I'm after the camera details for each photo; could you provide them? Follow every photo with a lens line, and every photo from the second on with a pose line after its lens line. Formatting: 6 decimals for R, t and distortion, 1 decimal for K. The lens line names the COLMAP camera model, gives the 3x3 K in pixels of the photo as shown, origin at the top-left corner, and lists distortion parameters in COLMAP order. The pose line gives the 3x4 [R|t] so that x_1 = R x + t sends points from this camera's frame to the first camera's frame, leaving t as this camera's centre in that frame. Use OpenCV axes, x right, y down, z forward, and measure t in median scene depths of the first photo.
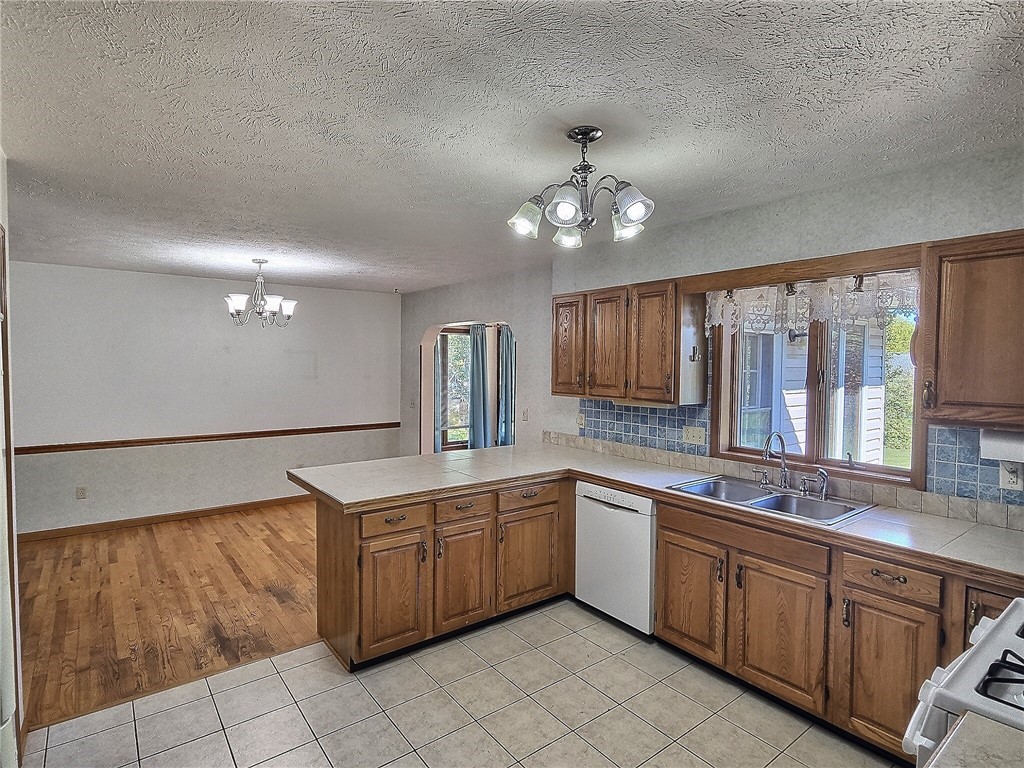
lens RADIAL K [[540.5, 0, 506.9], [0, 540.5, 385.3], [0, 0, 1]] dist [0.000577, -0.000559]
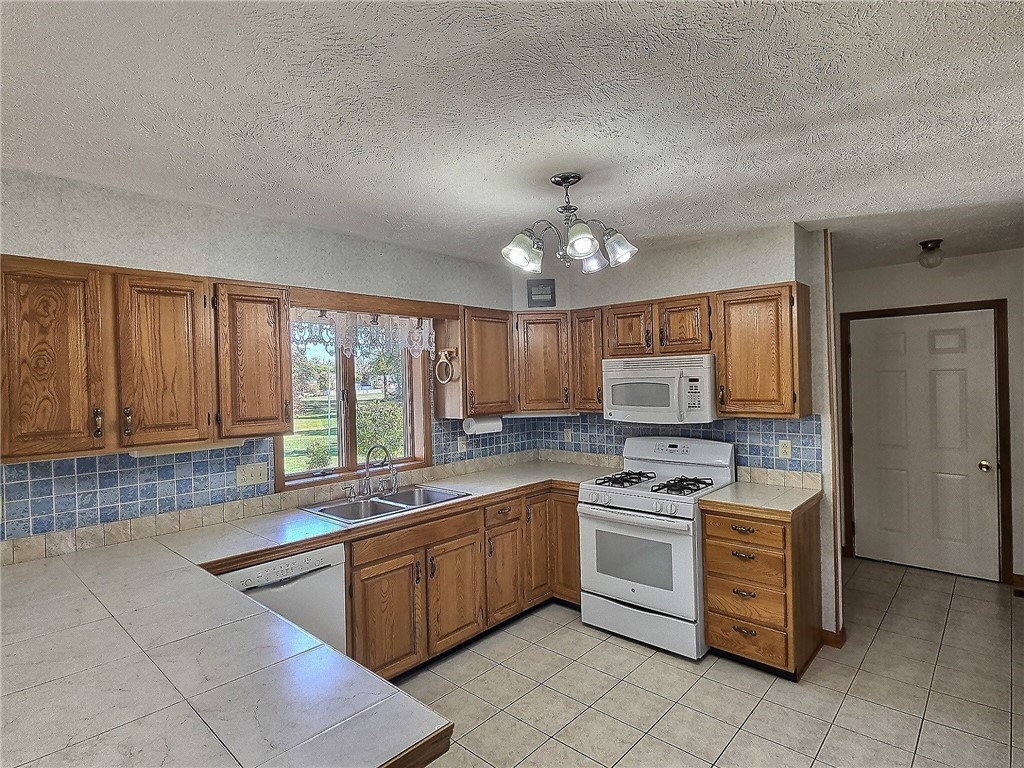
lens RADIAL K [[540.5, 0, 507.0], [0, 540.5, 381.3], [0, 0, 1]] dist [0.000577, -0.000559]
pose [[-0.172512, -0.005184, 0.984994, -0.521157], [0.068139, 0.997528, 0.017184, -0.036000], [-0.982648, 0.070081, -0.171732, 0.727836]]
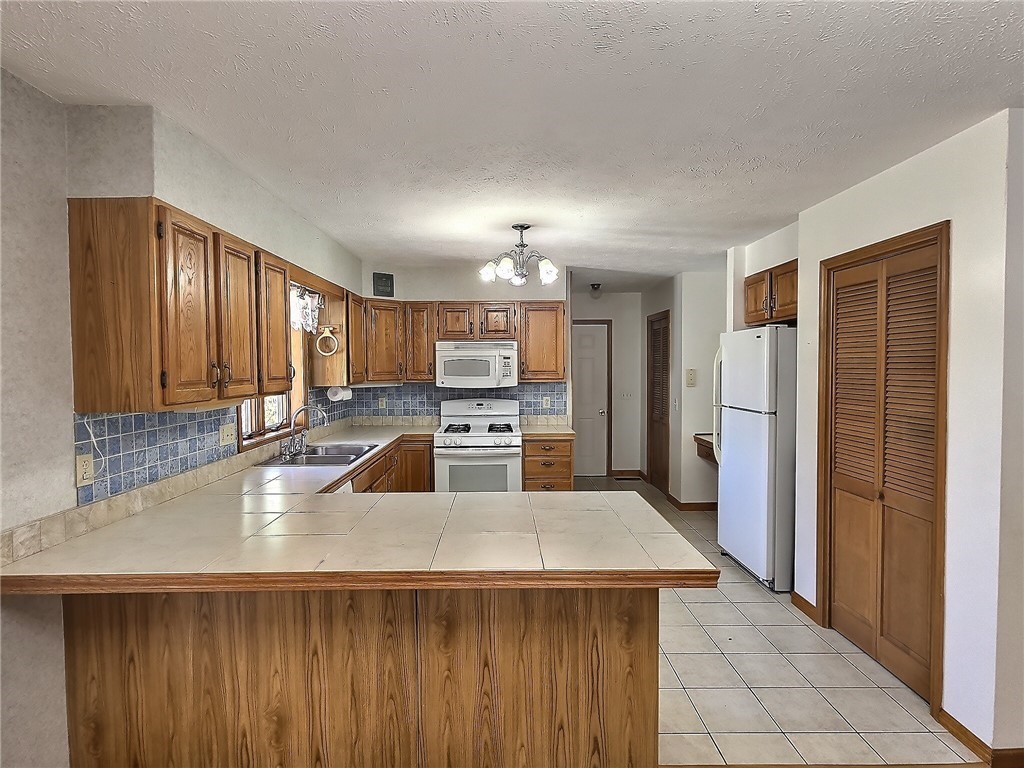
lens RADIAL K [[540.5, 0, 507.5], [0, 540.5, 385.6], [0, 0, 1]] dist [0.000577, -0.000559]
pose [[-0.801628, -0.026021, 0.597256, -0.502415], [0.025762, 0.996621, 0.077998, -0.038523], [-0.597267, 0.077912, -0.798249, 1.371145]]
